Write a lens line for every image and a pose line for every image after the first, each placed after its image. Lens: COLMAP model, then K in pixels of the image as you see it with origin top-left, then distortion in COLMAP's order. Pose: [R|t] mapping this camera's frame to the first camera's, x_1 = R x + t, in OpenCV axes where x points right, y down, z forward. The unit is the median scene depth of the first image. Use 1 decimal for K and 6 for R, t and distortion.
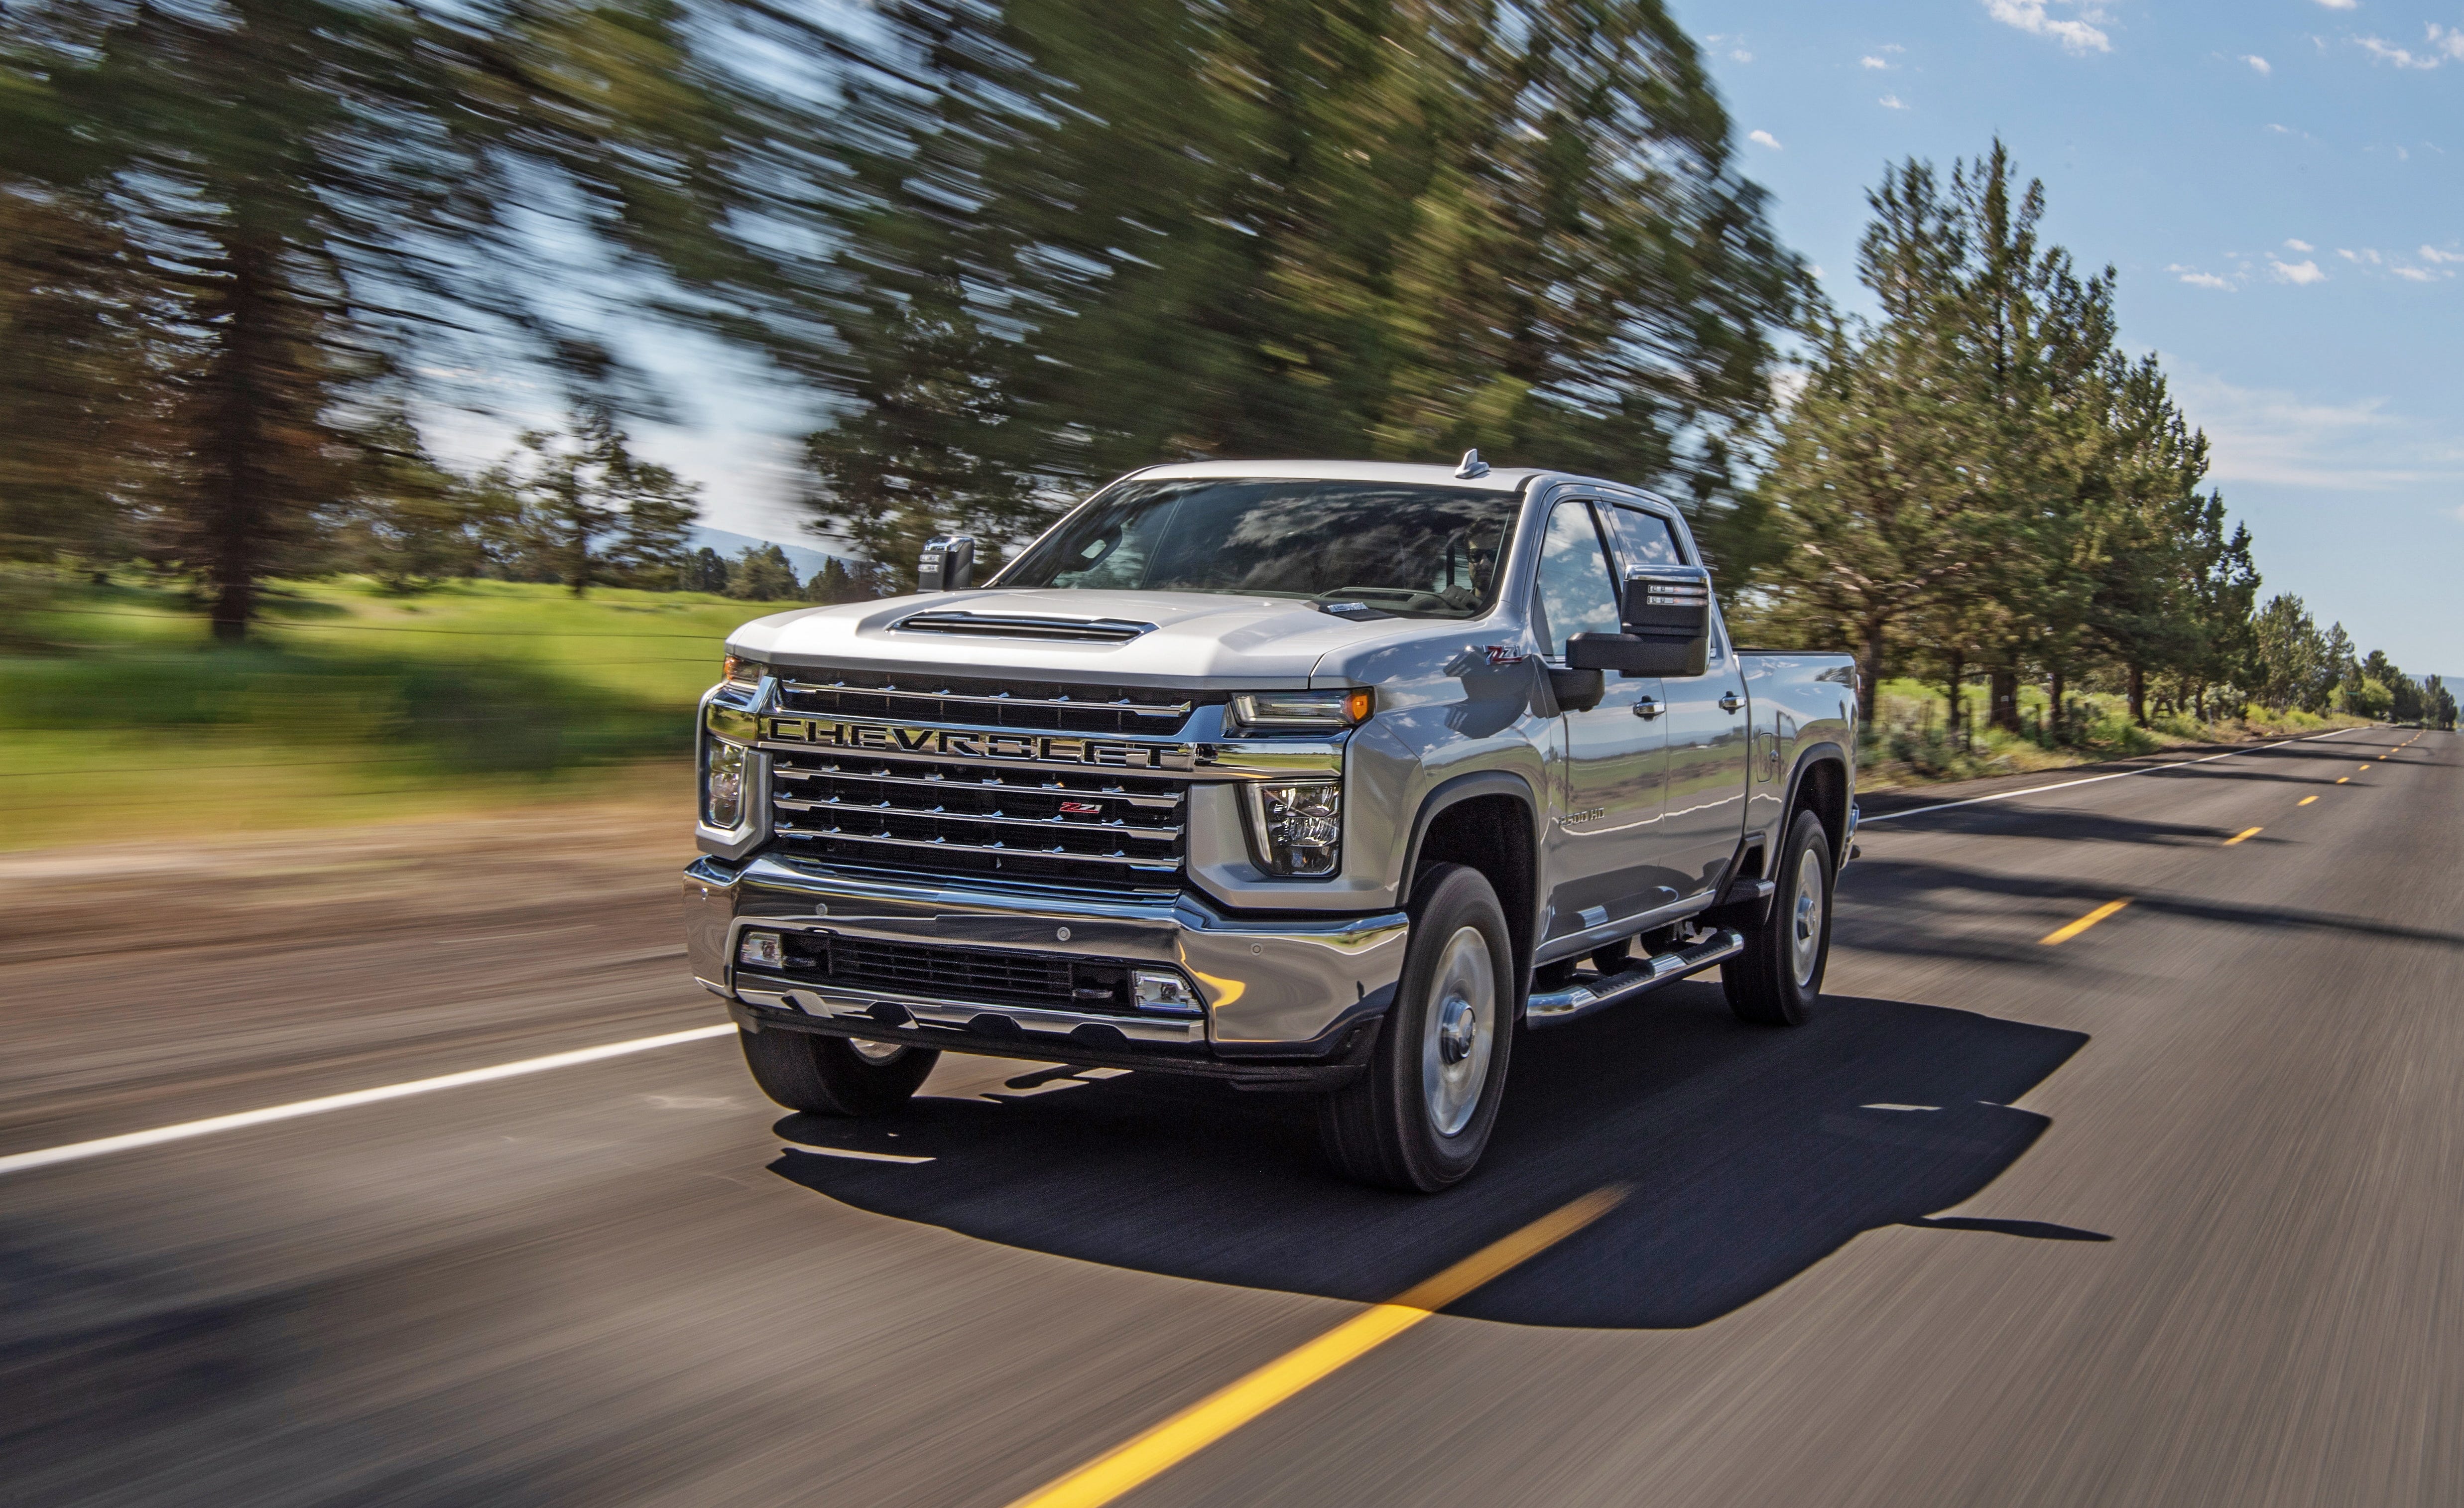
lens RADIAL K [[2897.7, 0, 1232.0], [0, 2897.7, 754.0], [0, 0, 1]] dist [-0.007968, -0.010947]
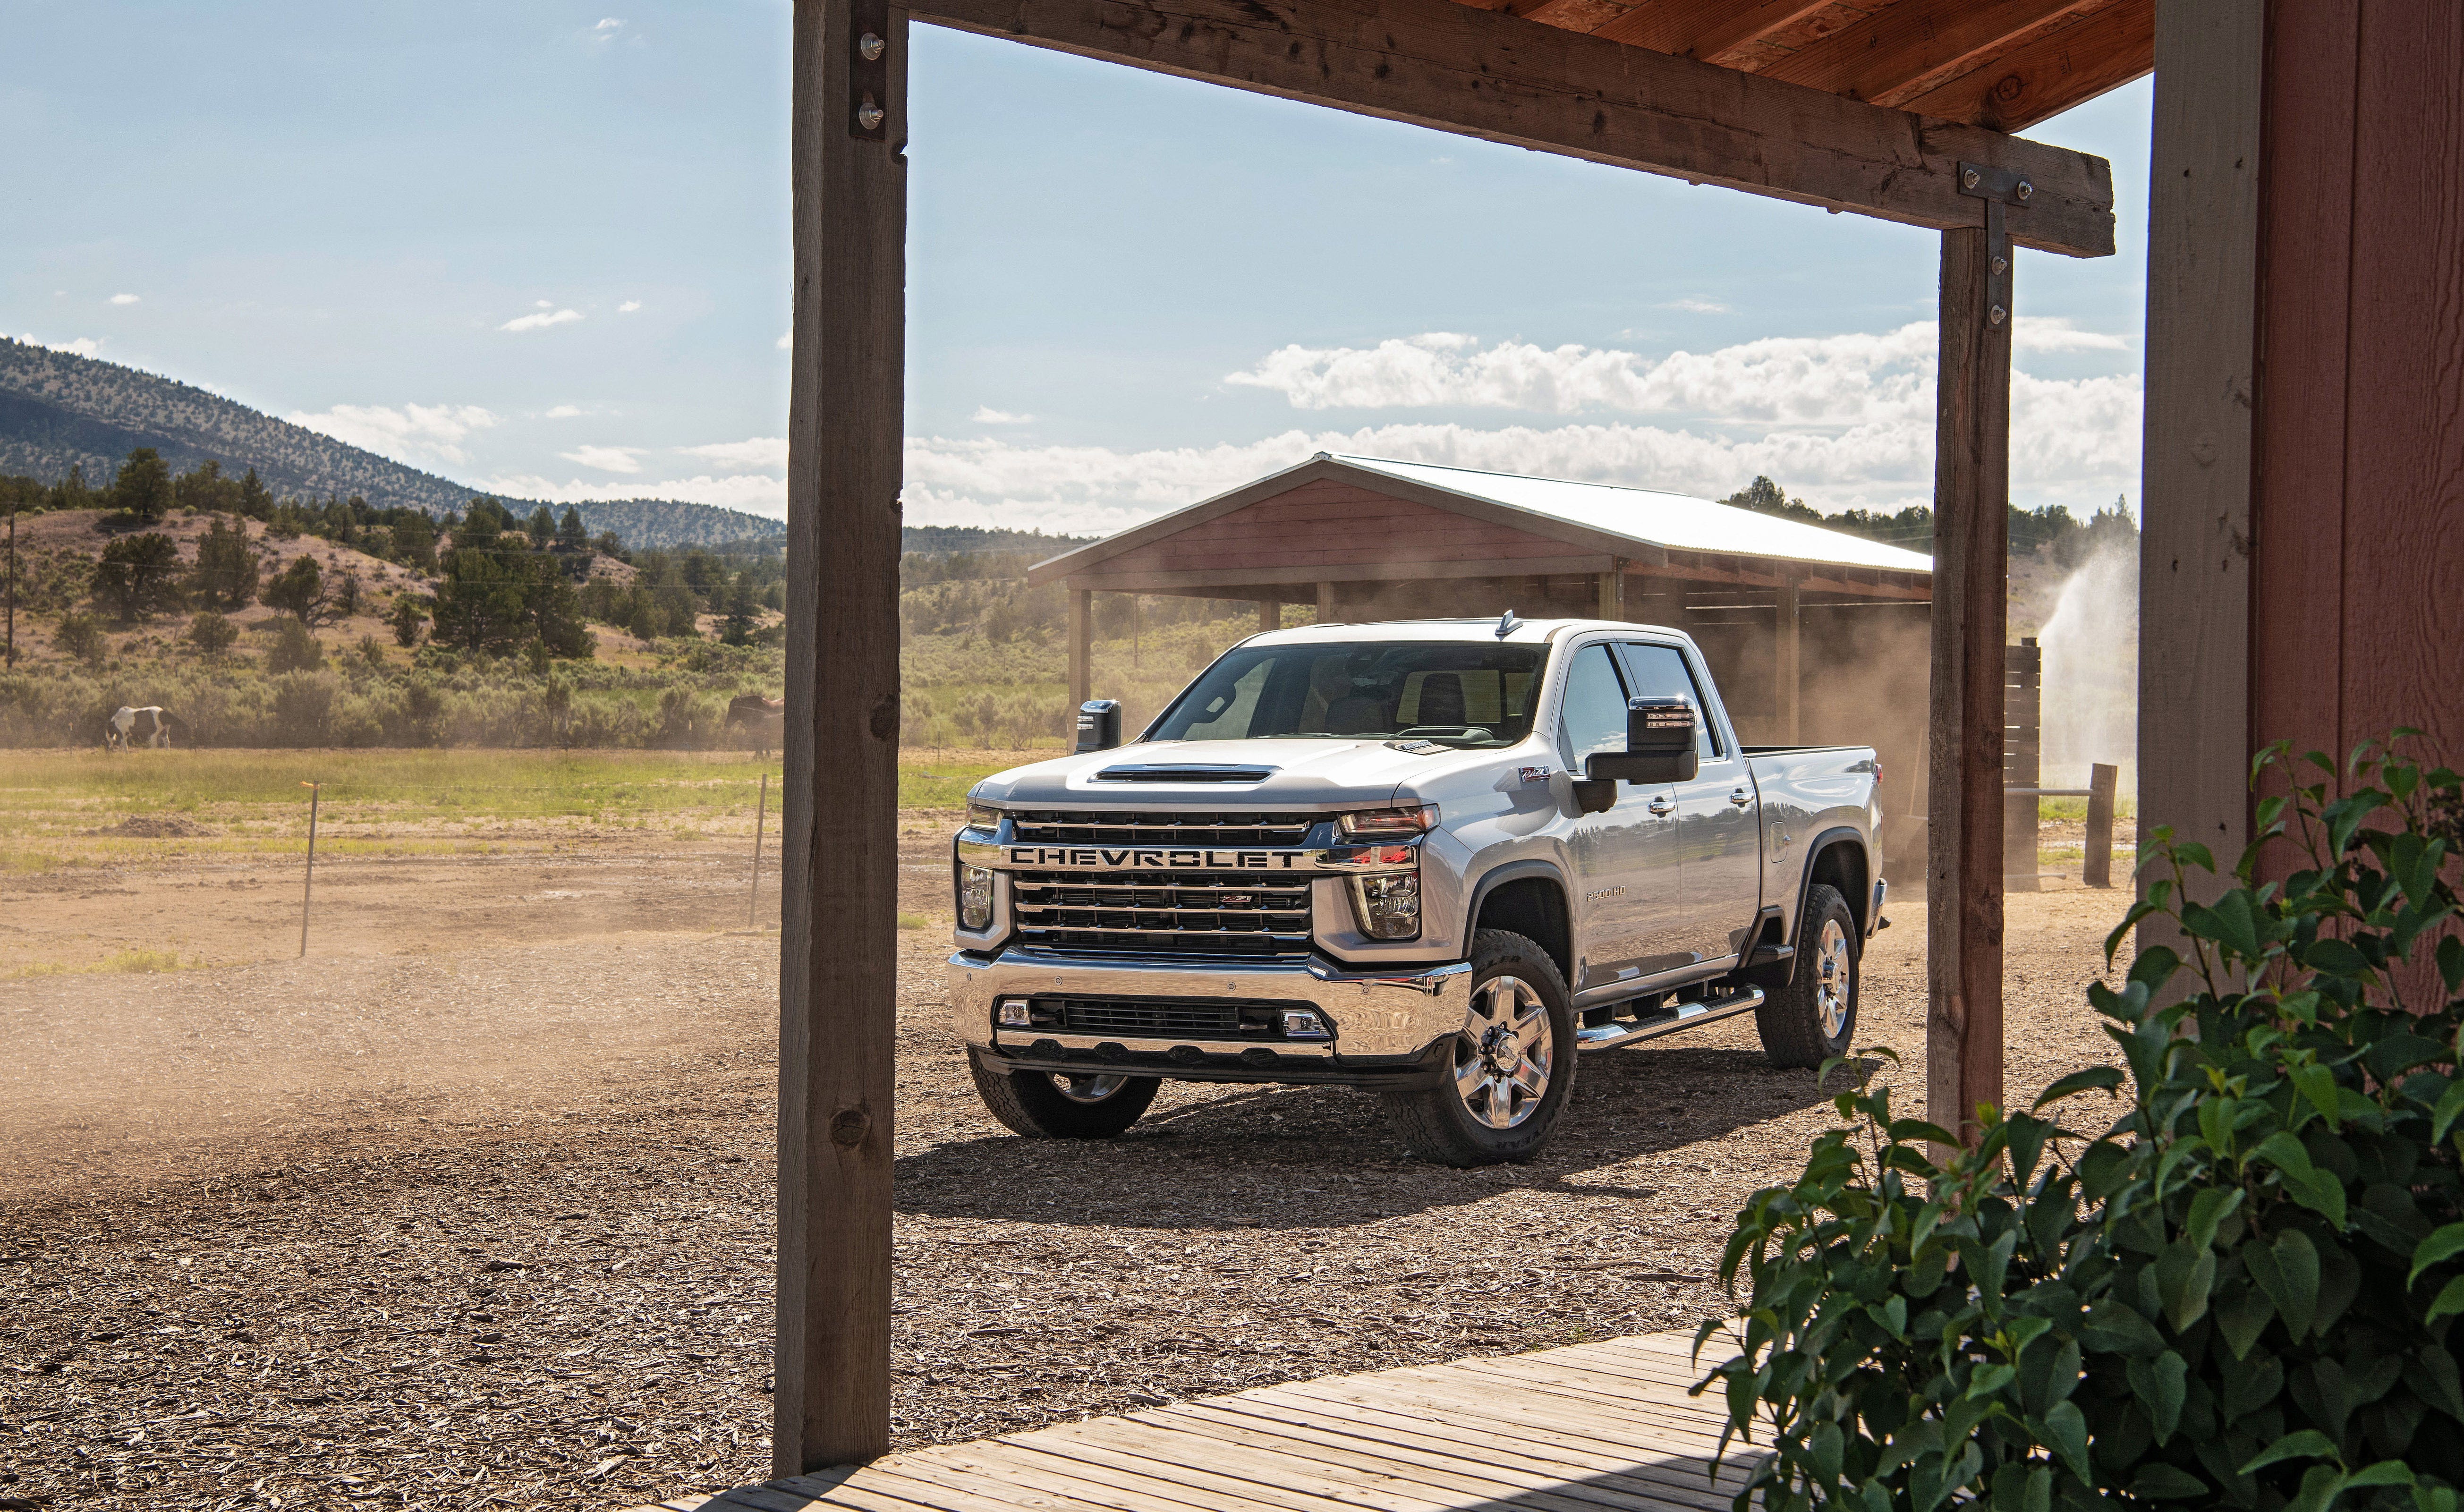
lens RADIAL K [[2897.5, 0, 1232.0], [0, 2897.5, 756.0], [0, 0, 1]] dist [-0.007968, -0.010947]
pose [[0.998309, -0.052340, -0.025279, -0.014297], [0.051313, 0.997893, -0.039698, 0.004502], [0.027303, 0.038334, 0.998892, -0.411767]]
